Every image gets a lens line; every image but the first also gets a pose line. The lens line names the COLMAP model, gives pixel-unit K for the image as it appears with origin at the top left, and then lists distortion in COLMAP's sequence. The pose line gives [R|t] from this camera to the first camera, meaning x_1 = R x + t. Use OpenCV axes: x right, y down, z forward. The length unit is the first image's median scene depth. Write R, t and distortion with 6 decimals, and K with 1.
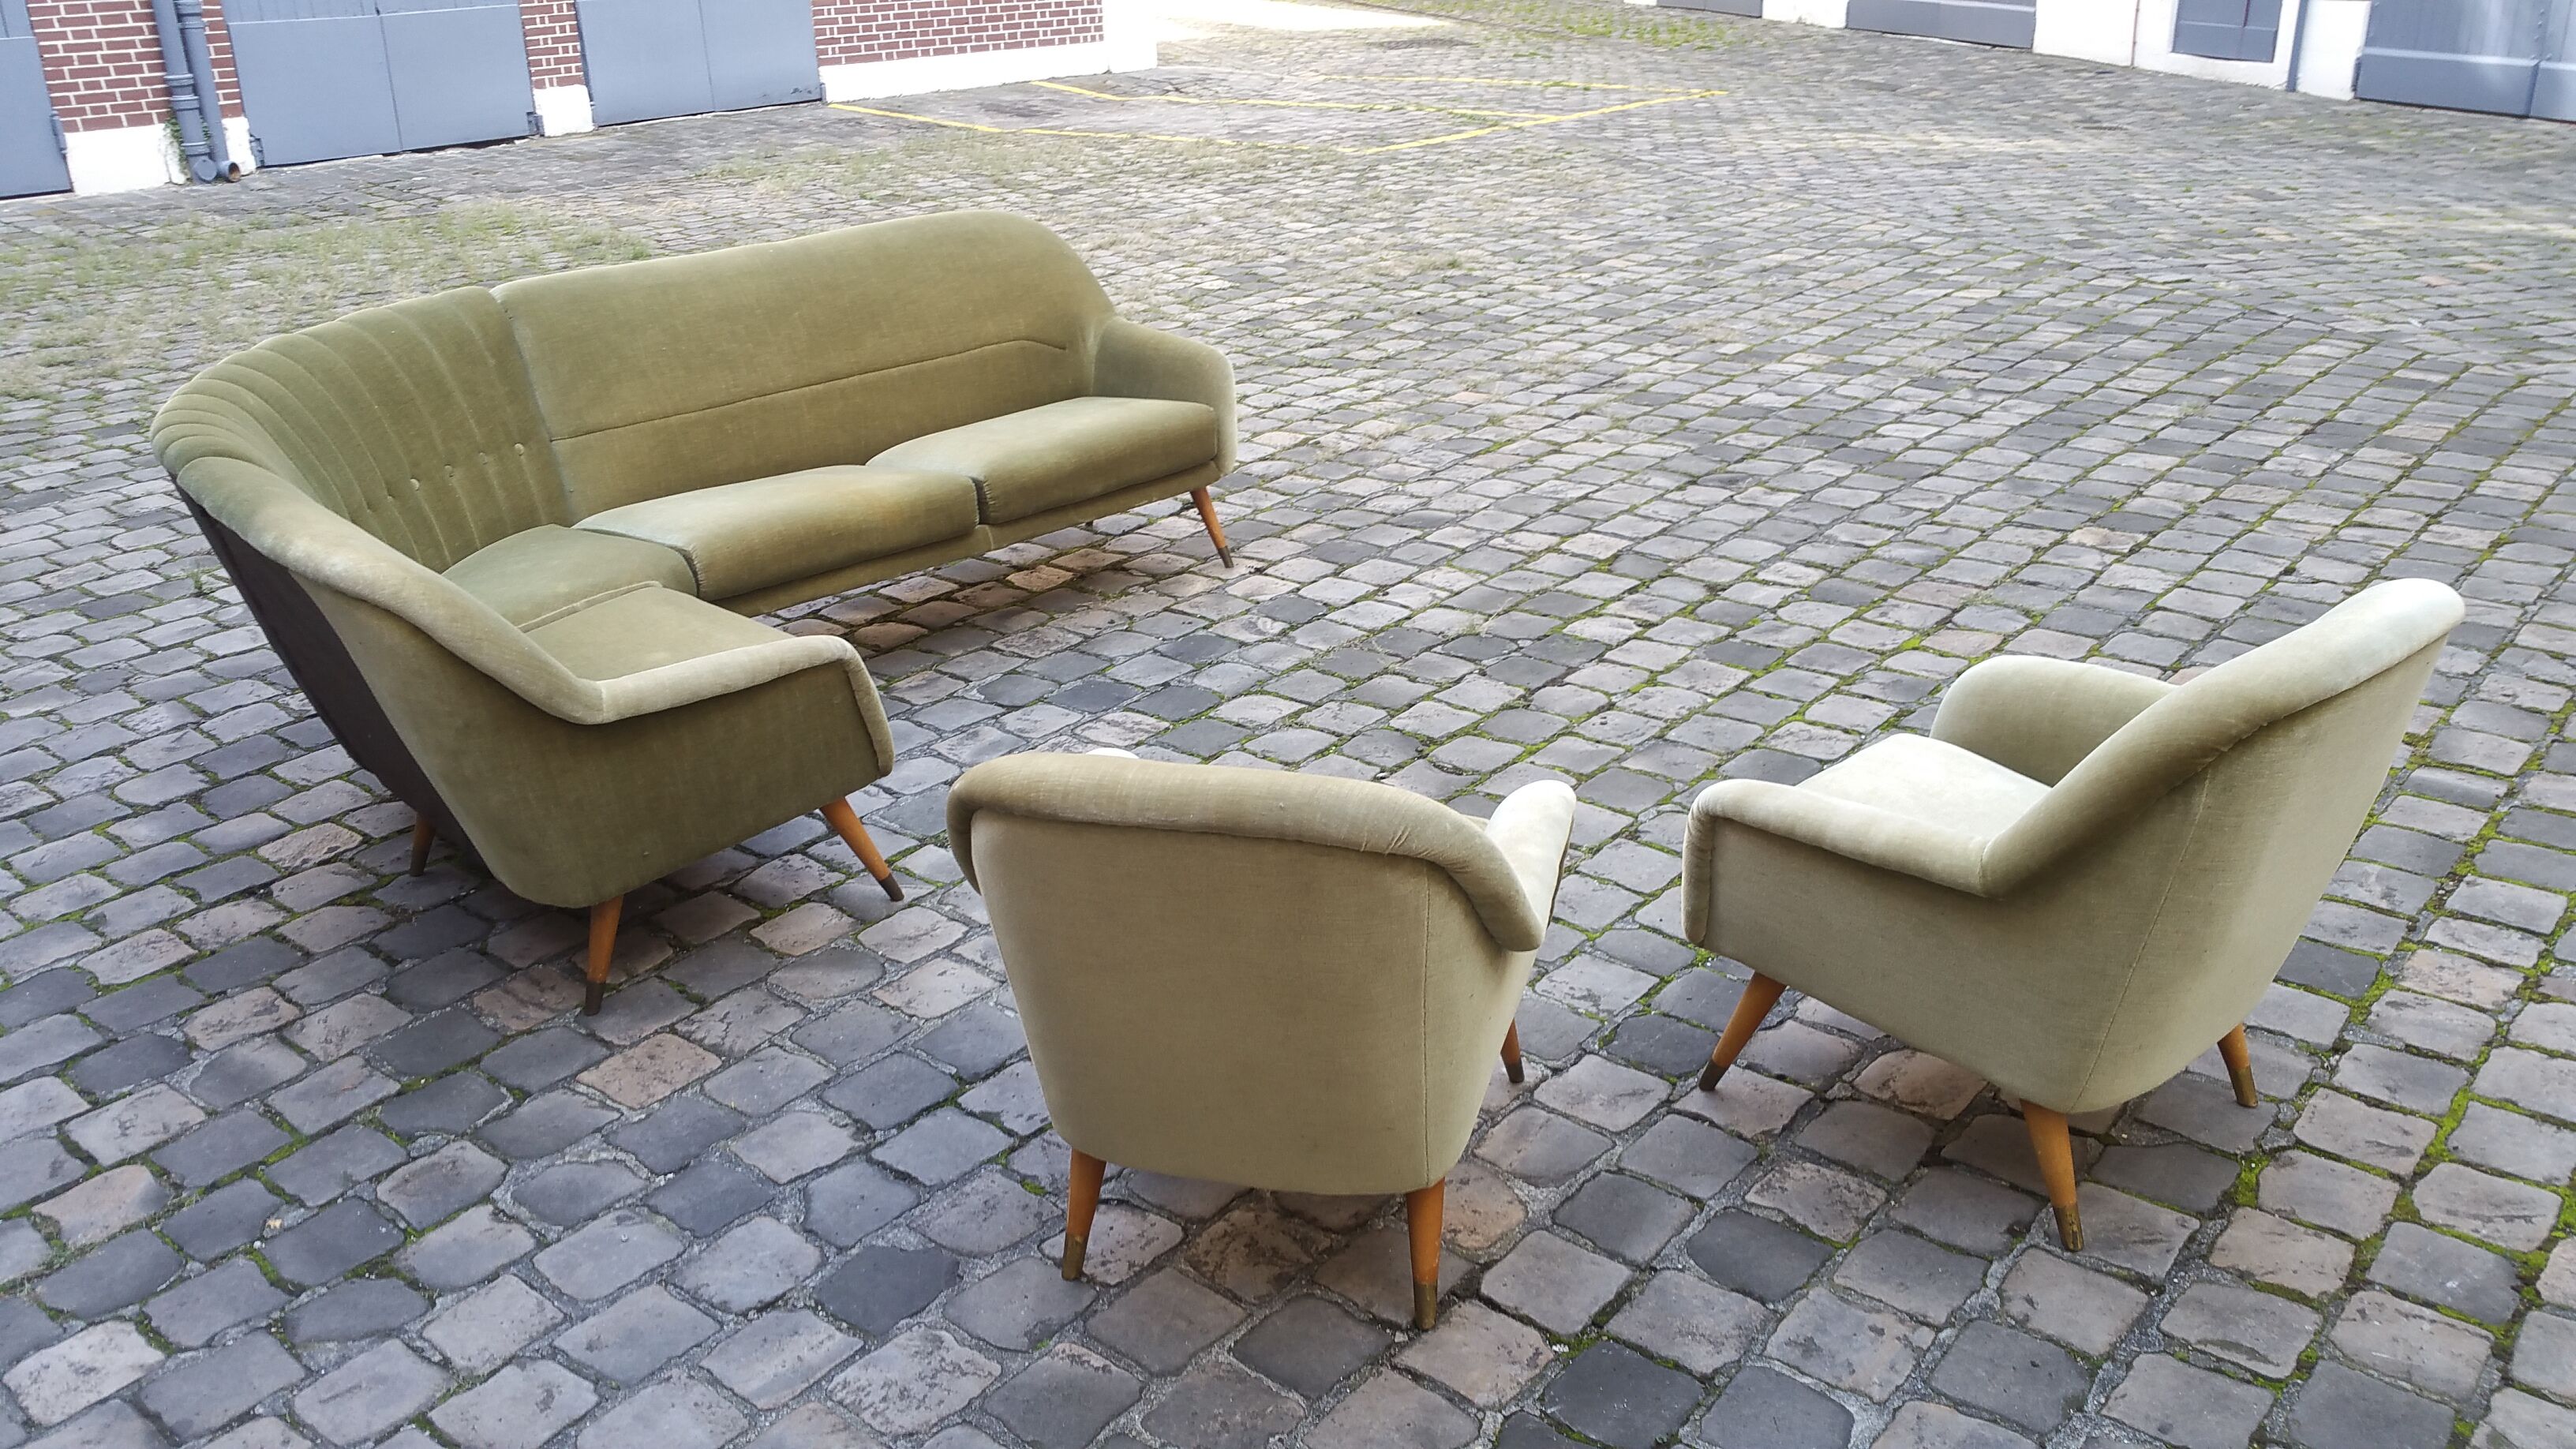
lens RADIAL K [[2072.1, 0, 1285.4], [0, 2072.1, 739.9], [0, 0, 1]] dist [0.147857, -0.306382]
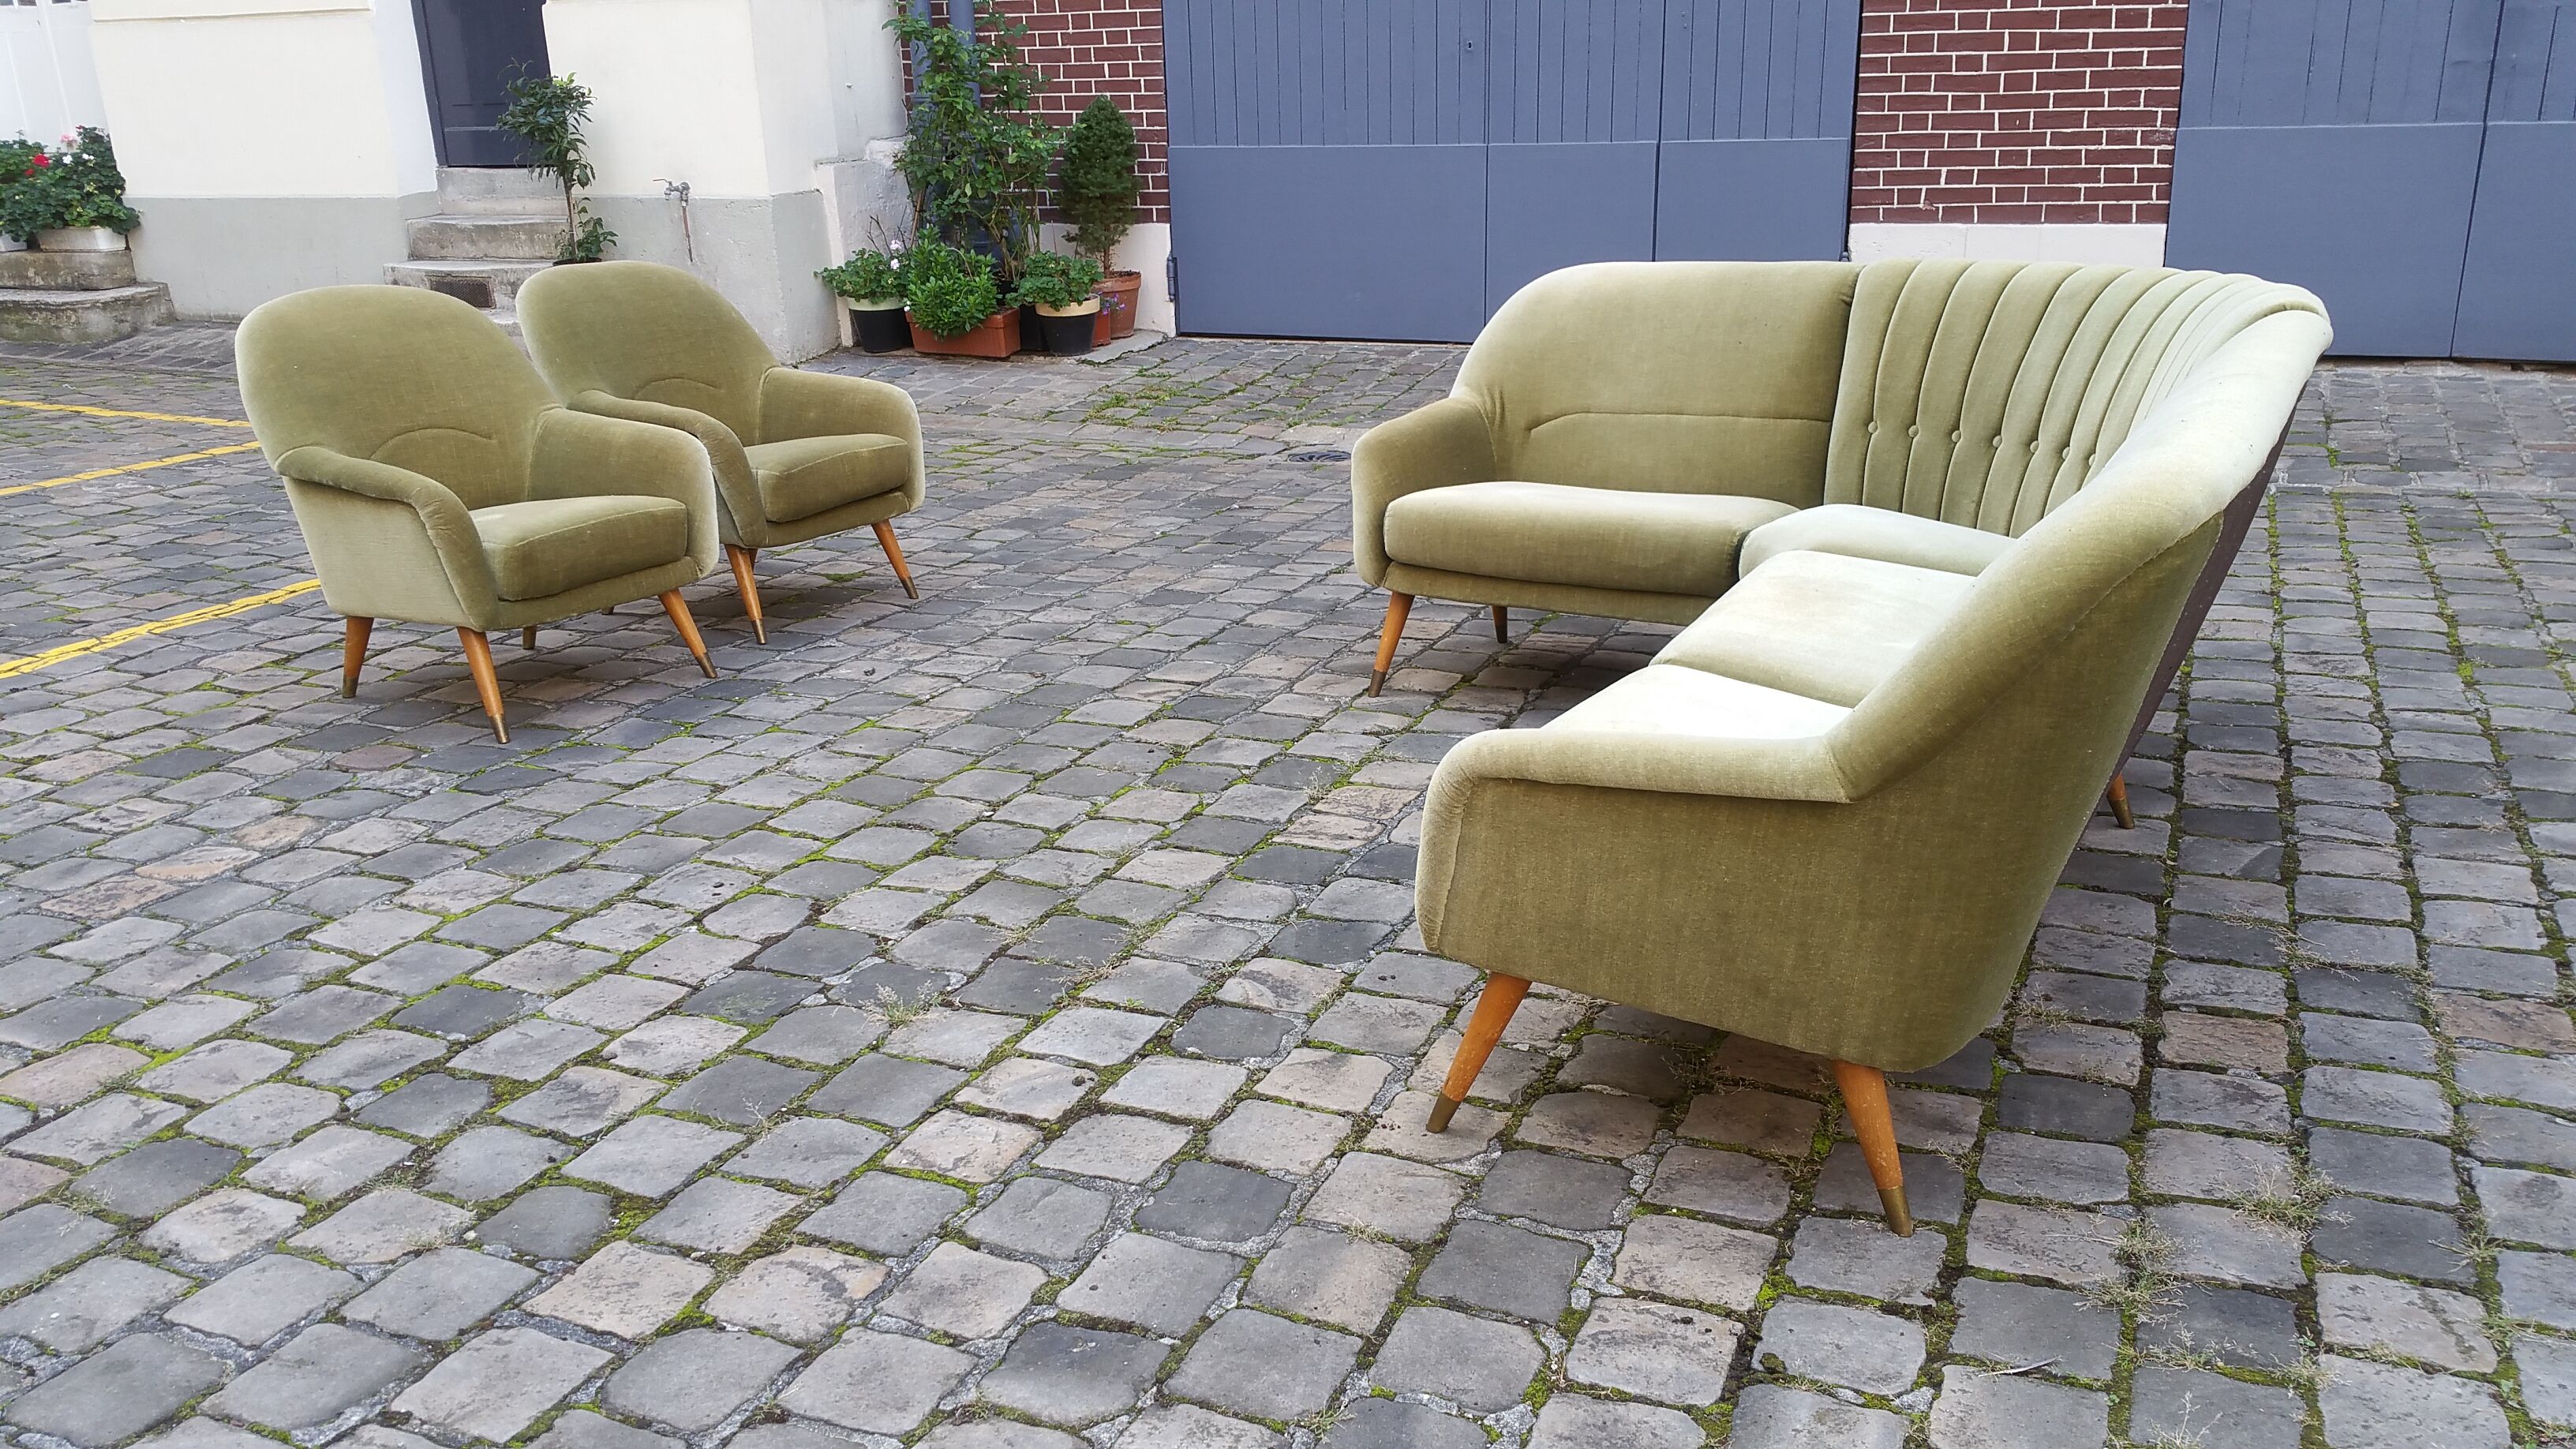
lens RADIAL K [[2072.1, 0, 1285.4], [0, 2072.1, 739.9], [0, 0, 1]] dist [0.147857, -0.306382]
pose [[-0.954941, 0.144823, -0.259063, 0.118907], [-0.061326, 0.757750, 0.649657, -0.468380], [0.290390, 0.636271, -0.714726, 1.300380]]
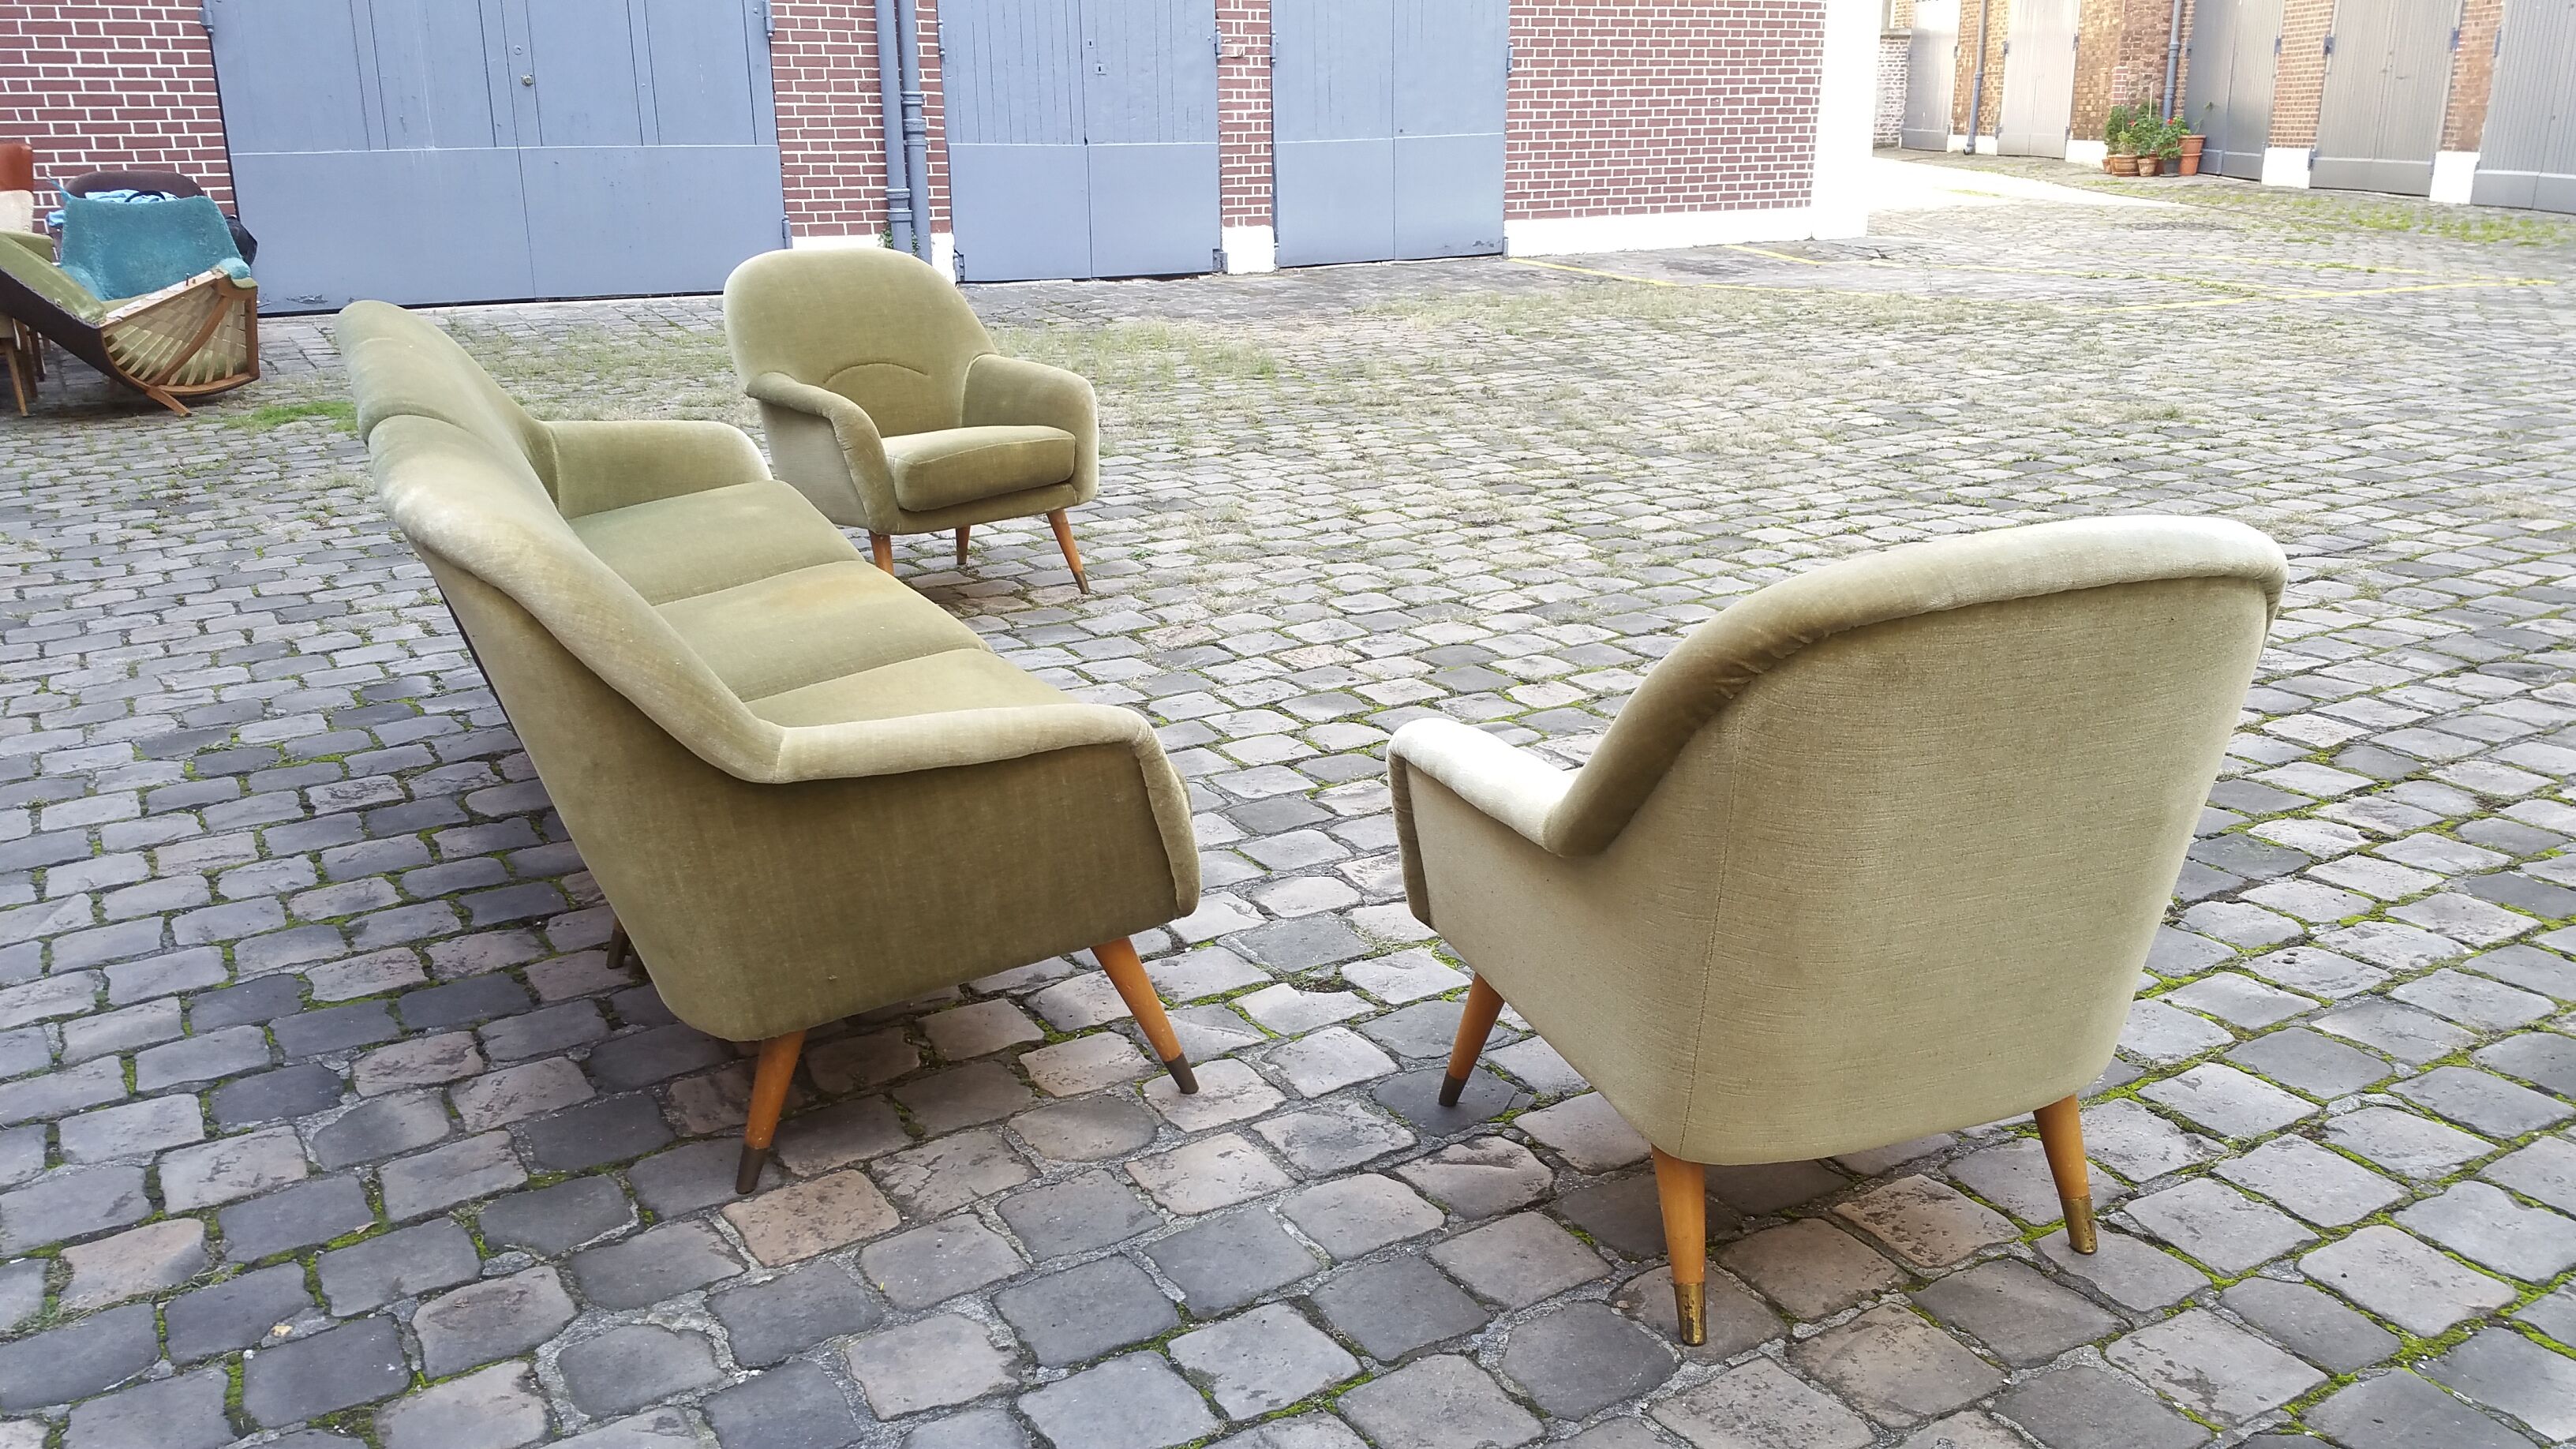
lens RADIAL K [[2072.1, 0, 1285.4], [0, 2072.1, 739.9], [0, 0, 1]] dist [0.147857, -0.306382]
pose [[0.943210, 0.111020, -0.313095, 0.042596], [-0.140037, 0.987547, -0.071692, 0.012771], [0.301237, 0.111466, 0.947012, 0.203494]]
